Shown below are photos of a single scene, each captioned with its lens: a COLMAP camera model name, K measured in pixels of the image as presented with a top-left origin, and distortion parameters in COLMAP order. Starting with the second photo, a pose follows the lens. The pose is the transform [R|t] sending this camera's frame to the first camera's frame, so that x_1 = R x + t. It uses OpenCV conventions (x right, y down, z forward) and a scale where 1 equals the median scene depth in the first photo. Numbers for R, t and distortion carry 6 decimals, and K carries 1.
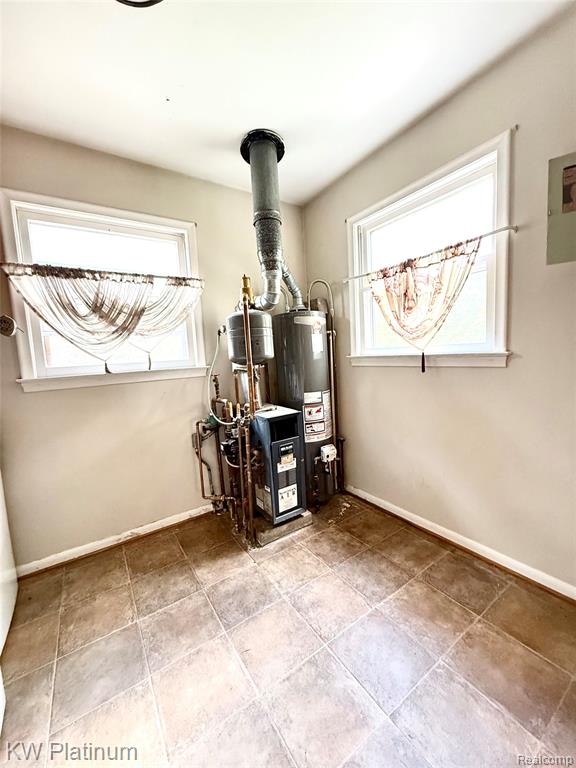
lens RADIAL K [[305.2, 0, 286.9], [0, 305.2, 360.9], [0, 0, 1]] dist [-0.000651, 0.000088]
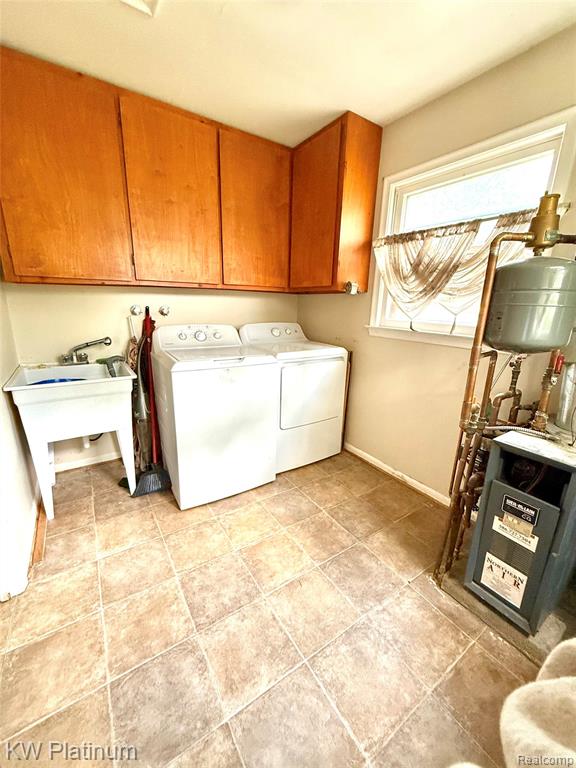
lens RADIAL K [[311.4, 0, 287.7], [0, 311.4, 362.8], [0, 0, 1]] dist [-0.000188, -0.000098]
pose [[0.005447, 0.246654, -0.969088, 0.525743], [-0.063131, 0.967254, 0.245832, -0.096415], [0.997990, 0.059841, 0.020840, 0.573128]]
